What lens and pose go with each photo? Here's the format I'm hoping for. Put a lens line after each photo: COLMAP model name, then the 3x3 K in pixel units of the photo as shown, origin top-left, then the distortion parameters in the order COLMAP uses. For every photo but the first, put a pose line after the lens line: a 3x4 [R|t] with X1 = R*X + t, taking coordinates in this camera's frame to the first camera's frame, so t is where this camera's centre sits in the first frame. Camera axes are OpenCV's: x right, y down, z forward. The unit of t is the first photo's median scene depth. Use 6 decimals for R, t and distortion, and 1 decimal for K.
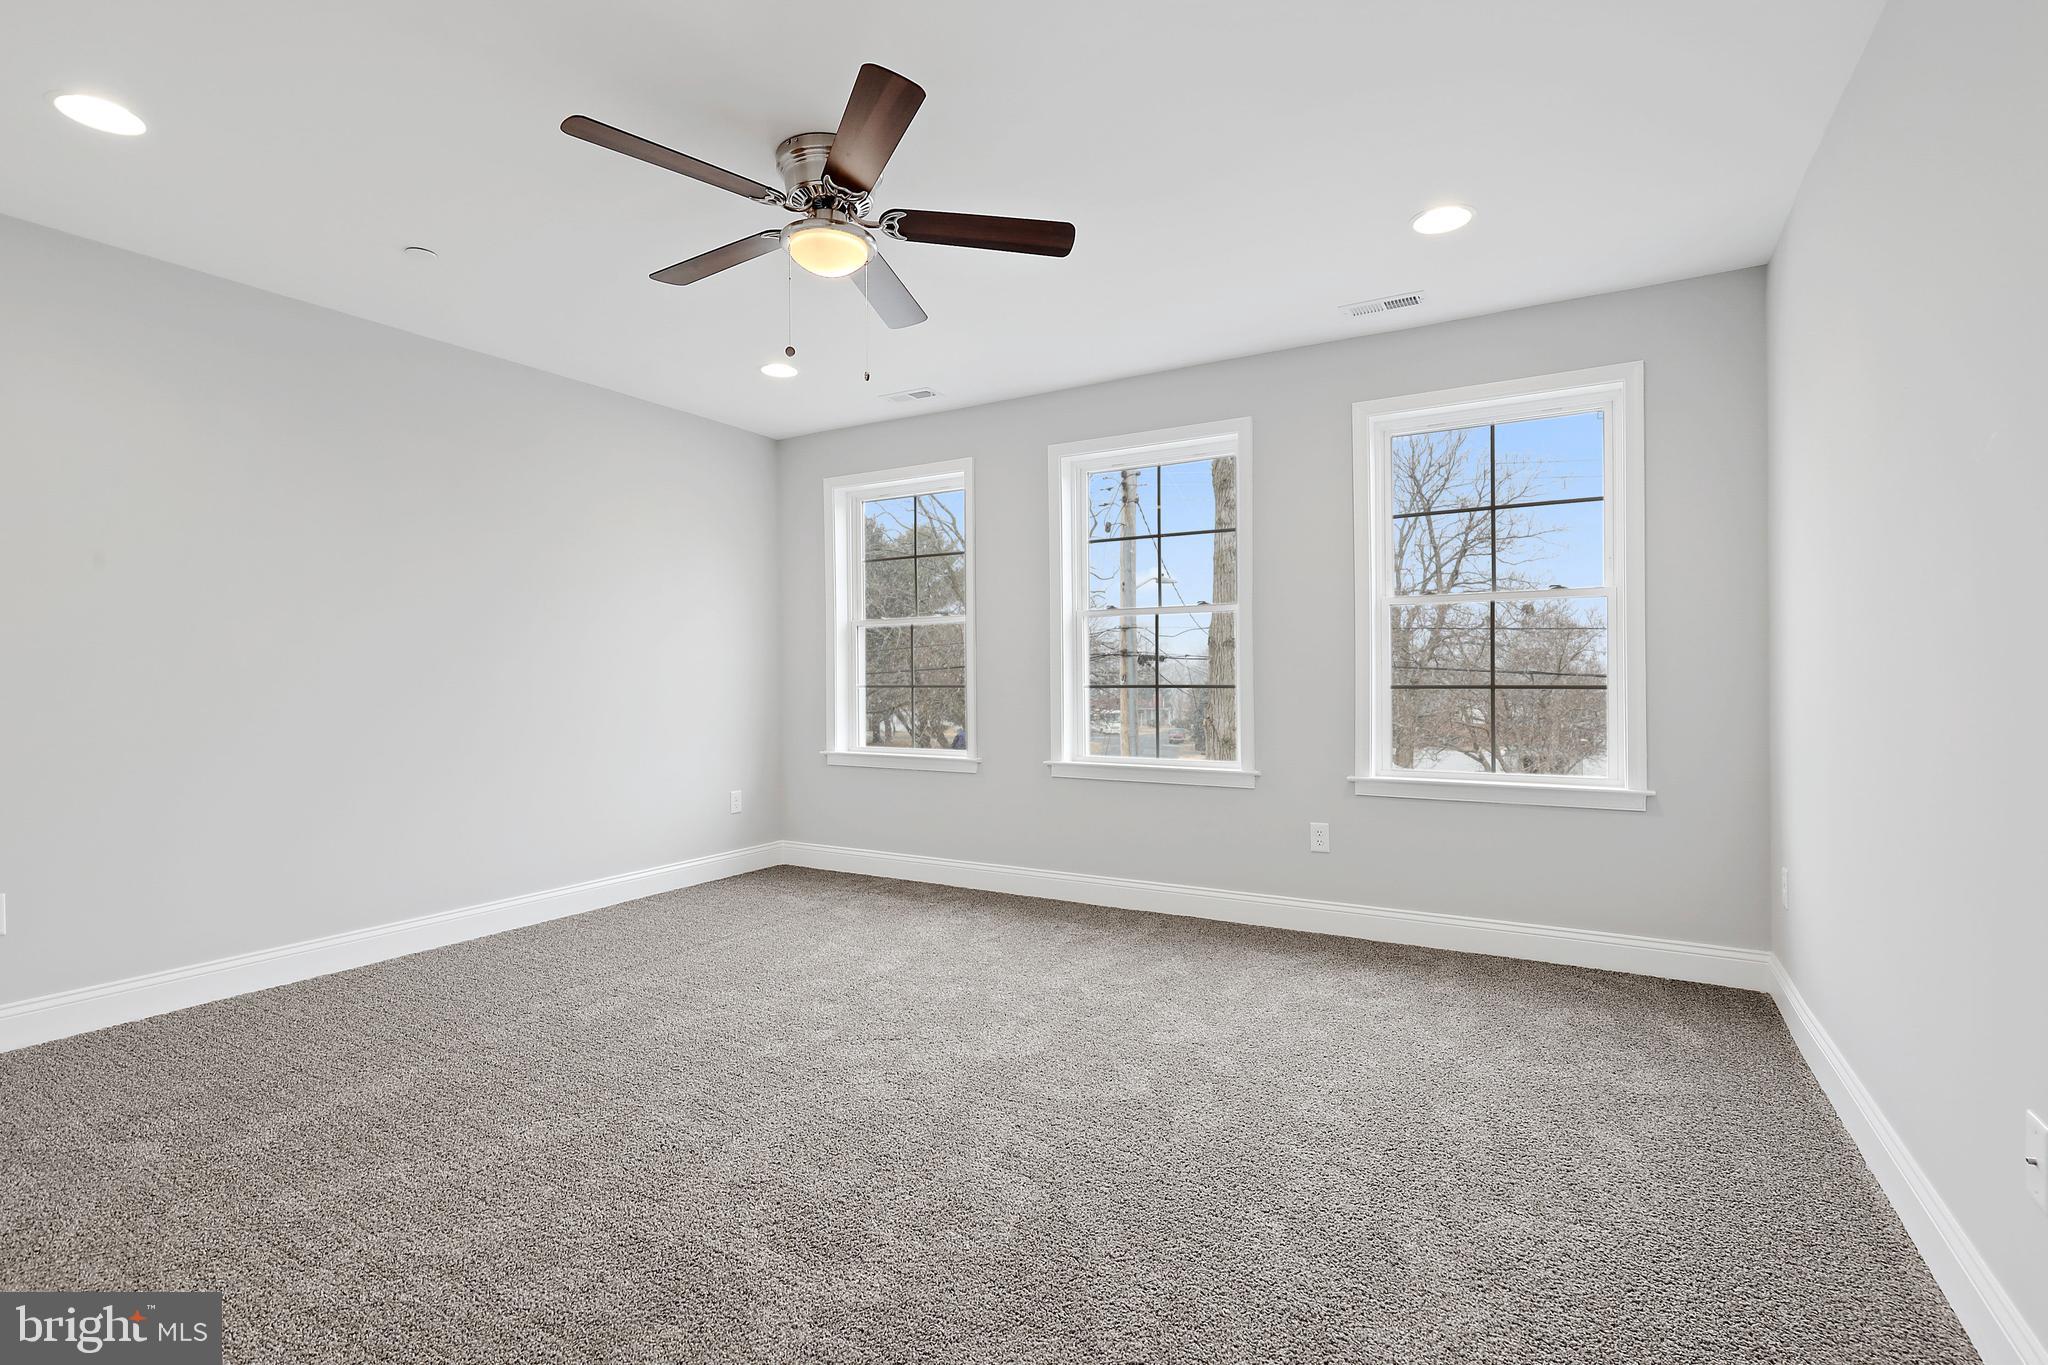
lens RADIAL K [[944.2, 0, 1017.3], [0, 944.2, 683.8], [0, 0, 1]] dist [0.005195, 0.000065]
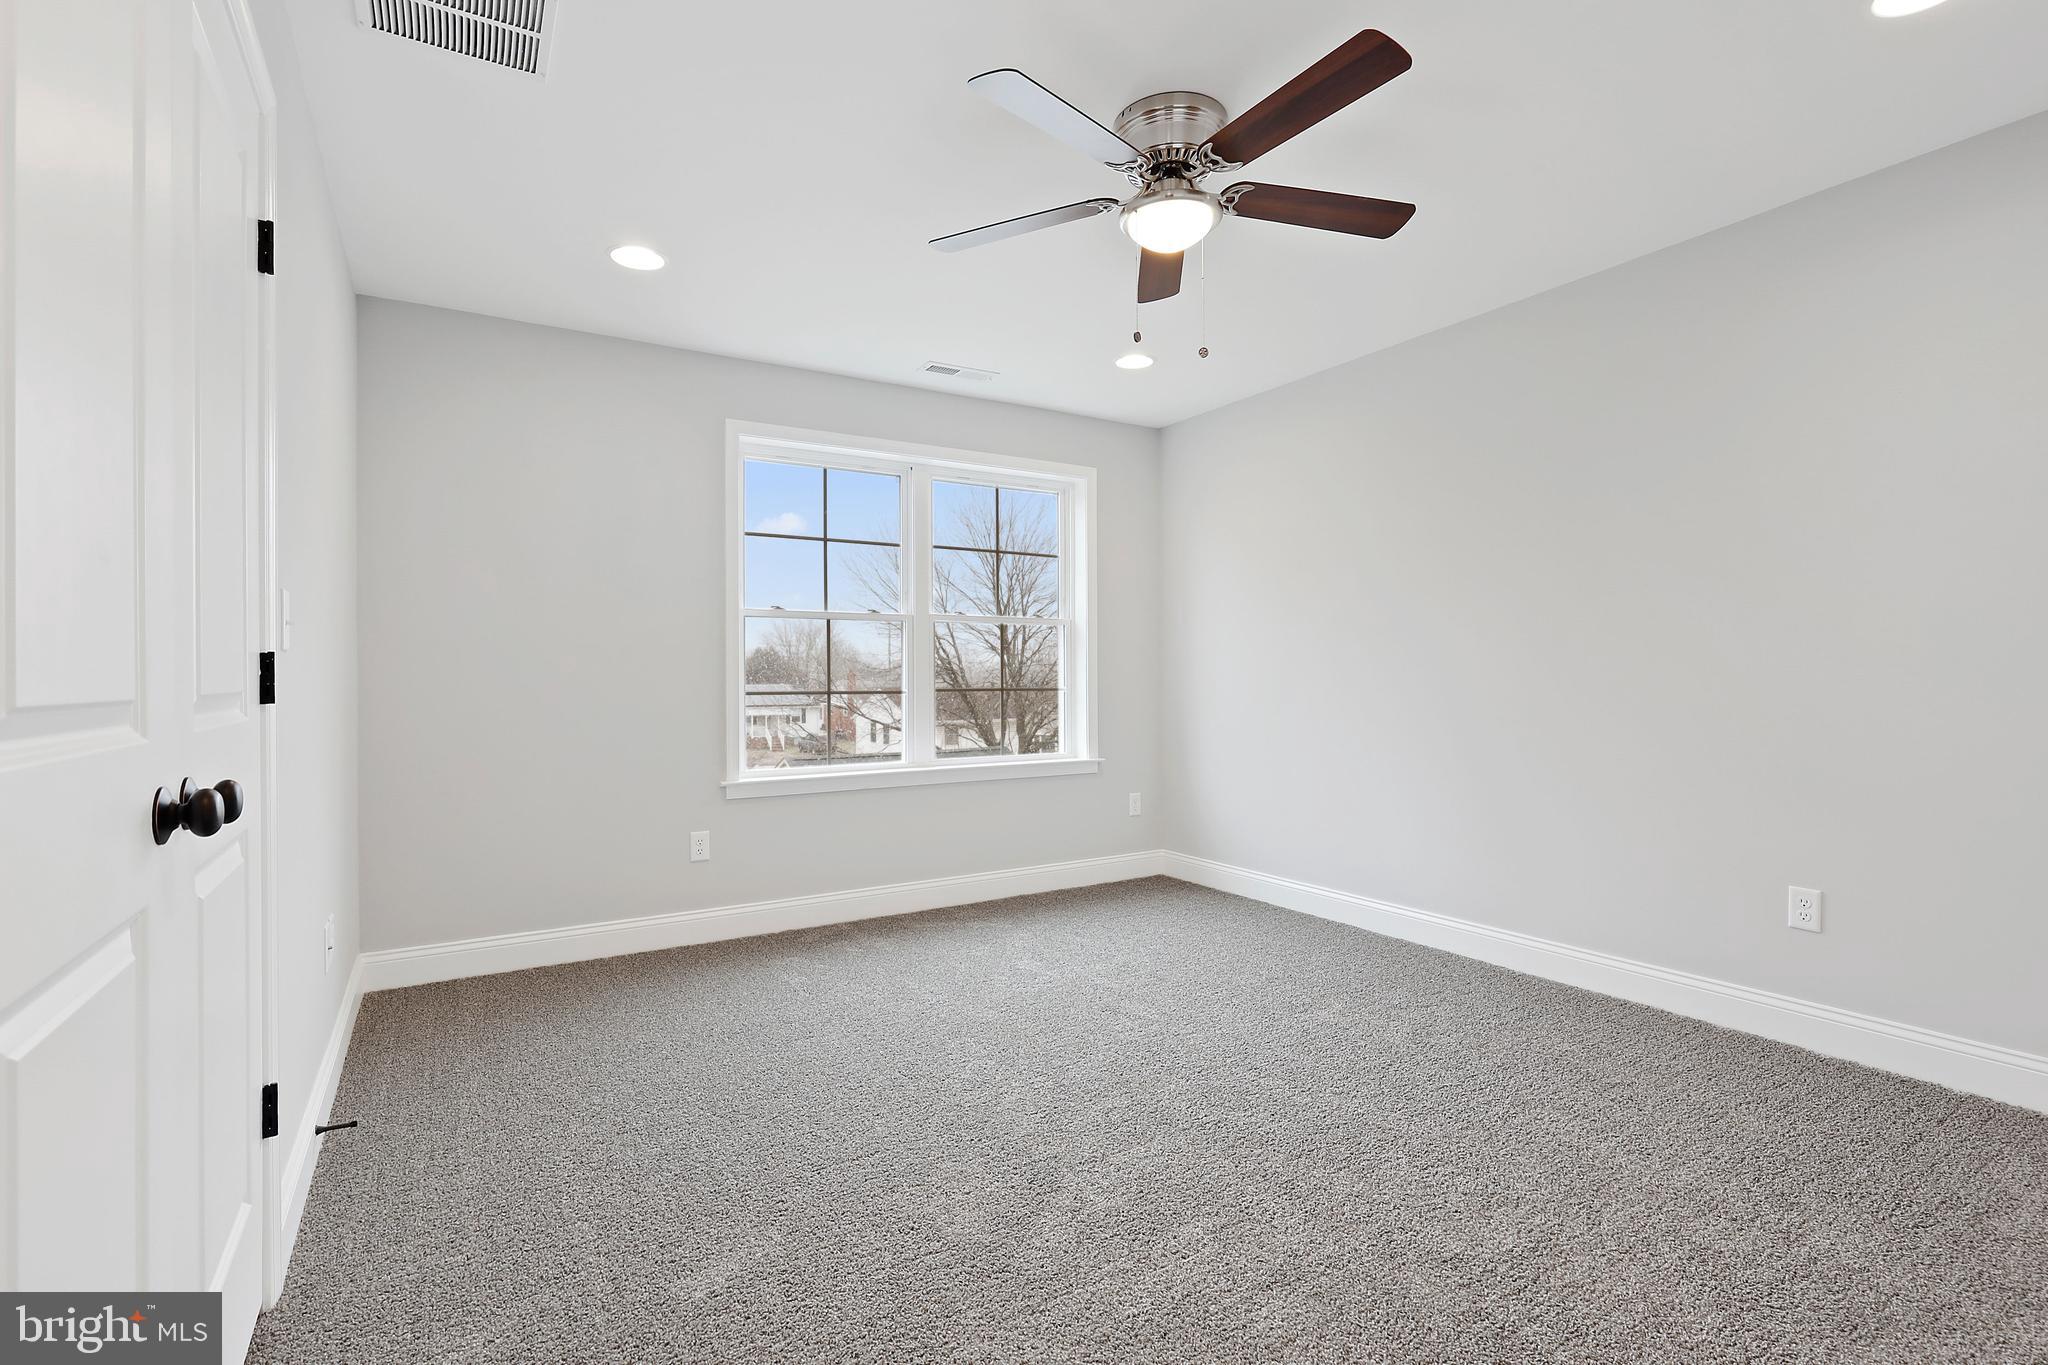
lens RADIAL K [[944.2, 0, 1023.0], [0, 944.2, 681.9], [0, 0, 1]] dist [0.005195, 0.000065]
pose [[0.476814, -0.001362, 0.879003, -0.642007], [0.012017, 0.999915, -0.004969, -0.001154], [-0.878922, 0.012932, 0.476790, 0.370528]]
